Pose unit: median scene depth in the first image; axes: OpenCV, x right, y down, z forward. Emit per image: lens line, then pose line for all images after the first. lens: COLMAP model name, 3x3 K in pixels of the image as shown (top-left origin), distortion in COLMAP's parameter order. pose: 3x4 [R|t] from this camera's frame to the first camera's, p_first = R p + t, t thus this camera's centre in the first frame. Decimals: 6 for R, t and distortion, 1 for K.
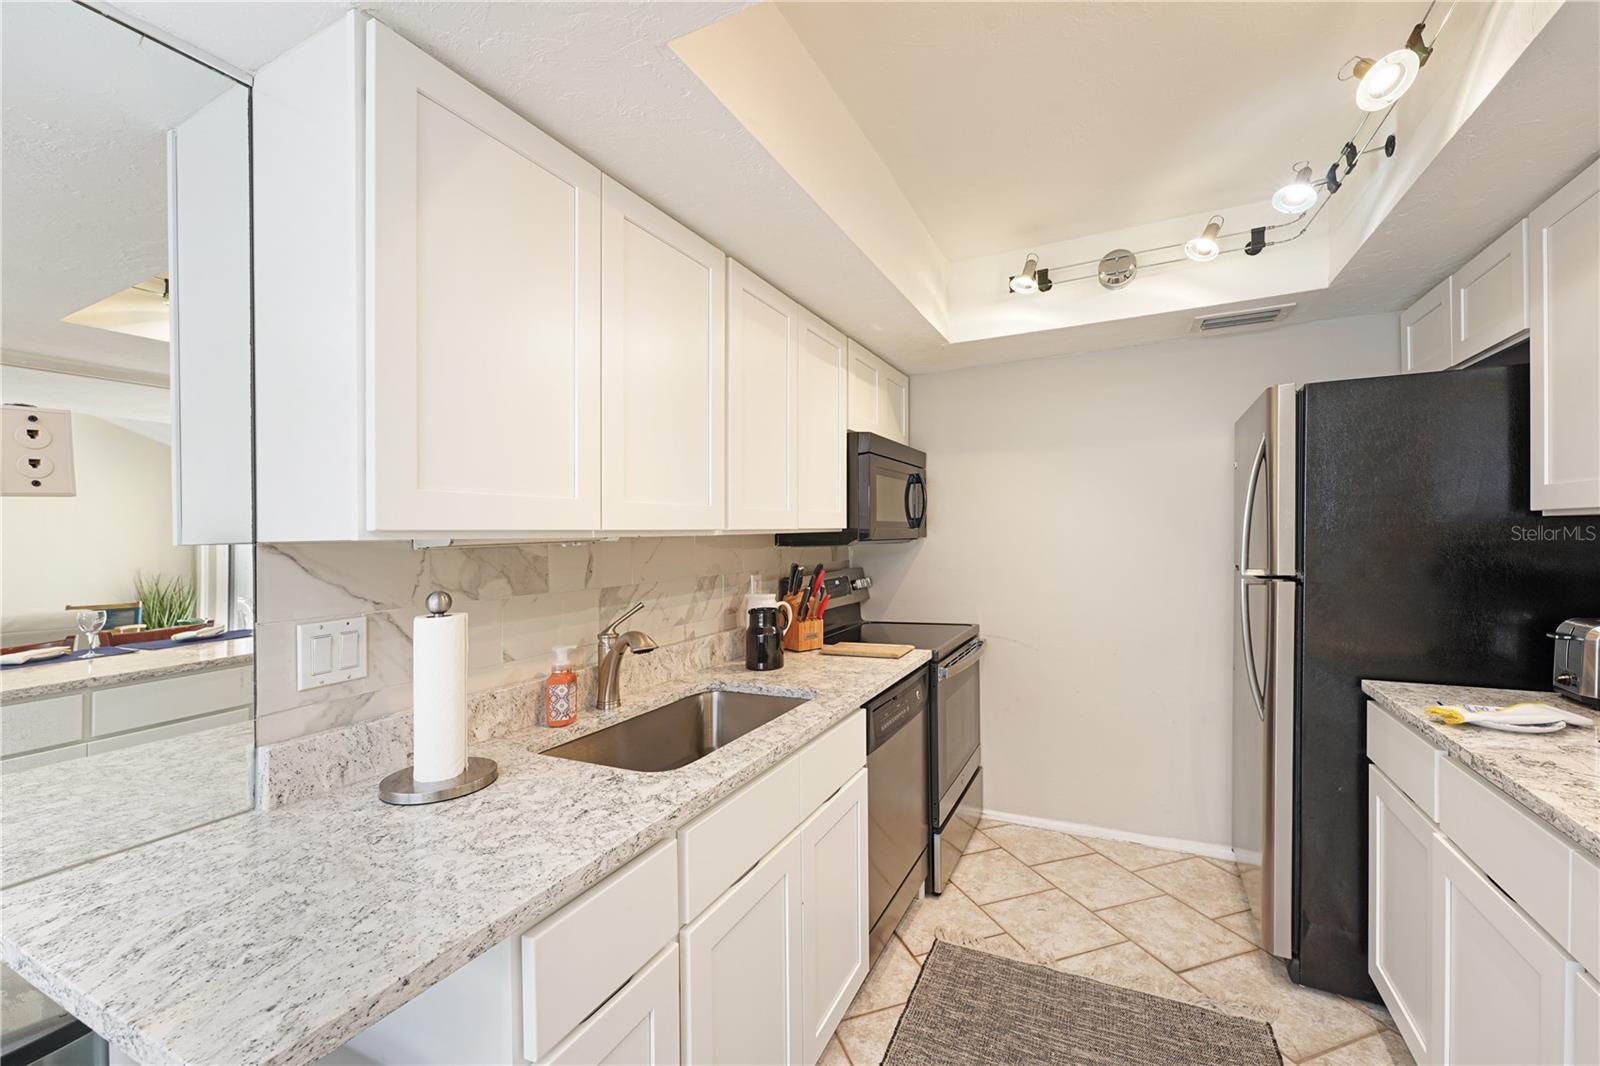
lens RADIAL K [[655.3, 0, 807.1], [0, 655.3, 534.5], [0, 0, 1]] dist [-0.000783, 0.000245]
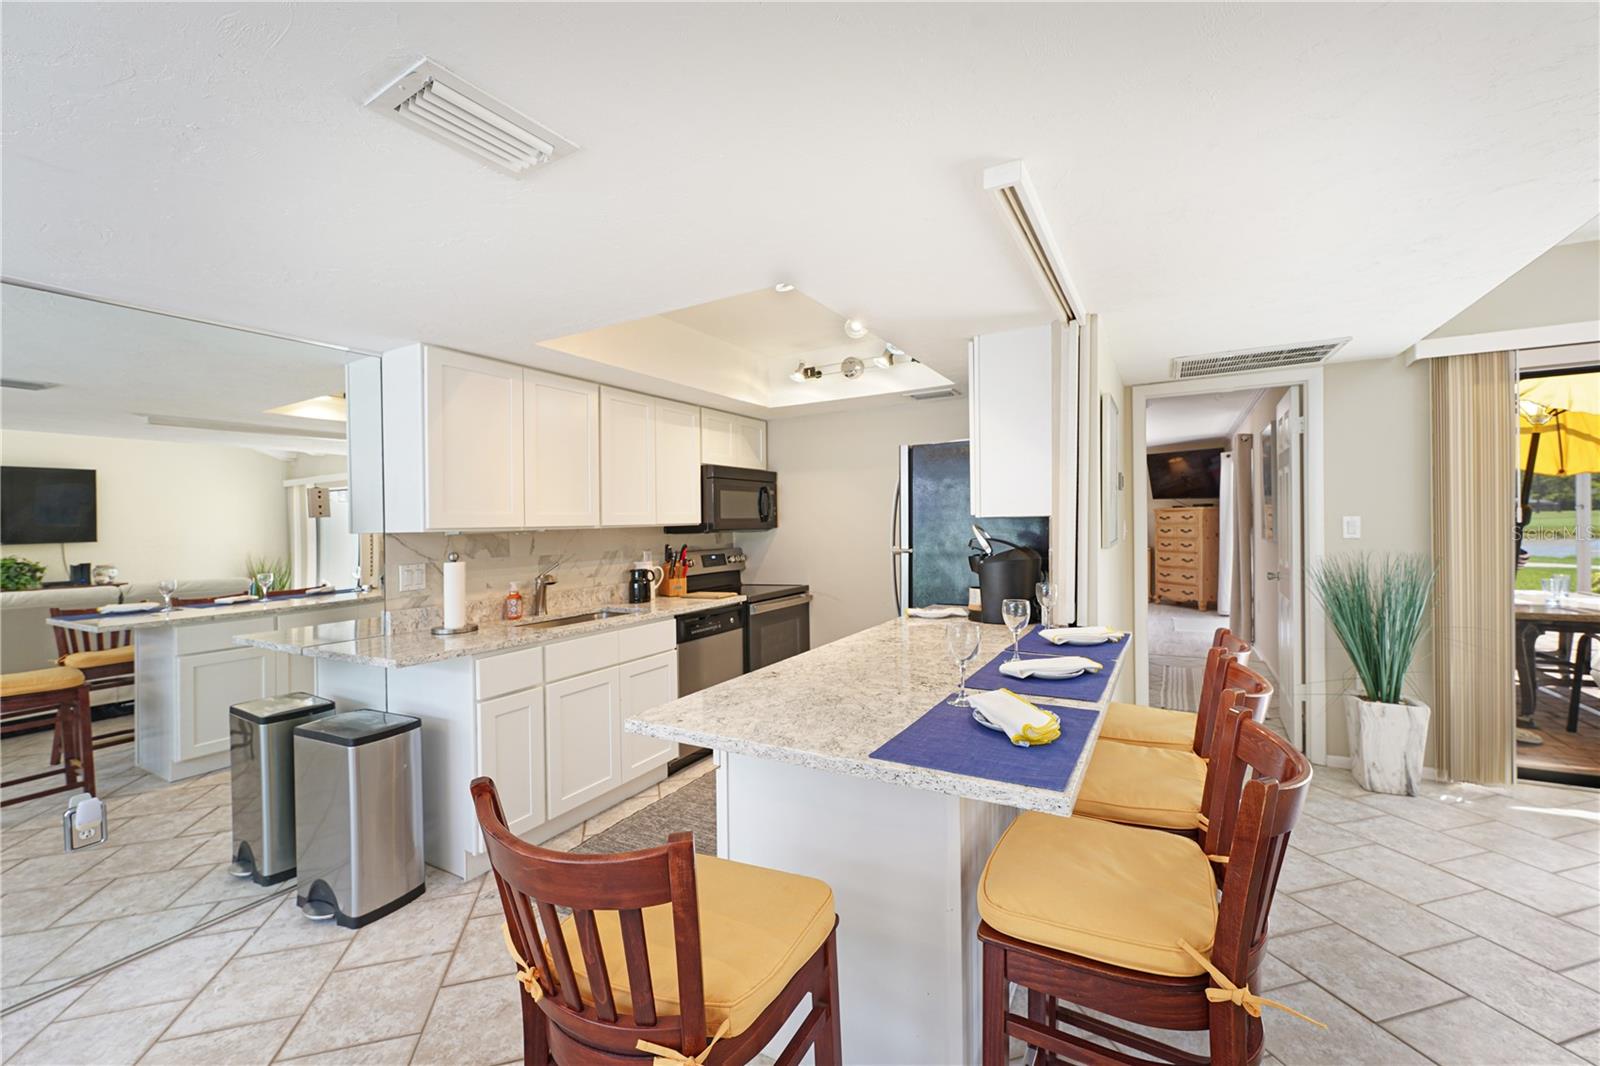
lens RADIAL K [[655.3, 0, 794.2], [0, 655.3, 530.6], [0, 0, 1]] dist [-0.000783, 0.000245]
pose [[0.997432, -0.001985, -0.071587, 0.565354], [0.002802, 0.999932, 0.011316, -0.012368], [0.071560, -0.011488, 0.997370, -0.864889]]
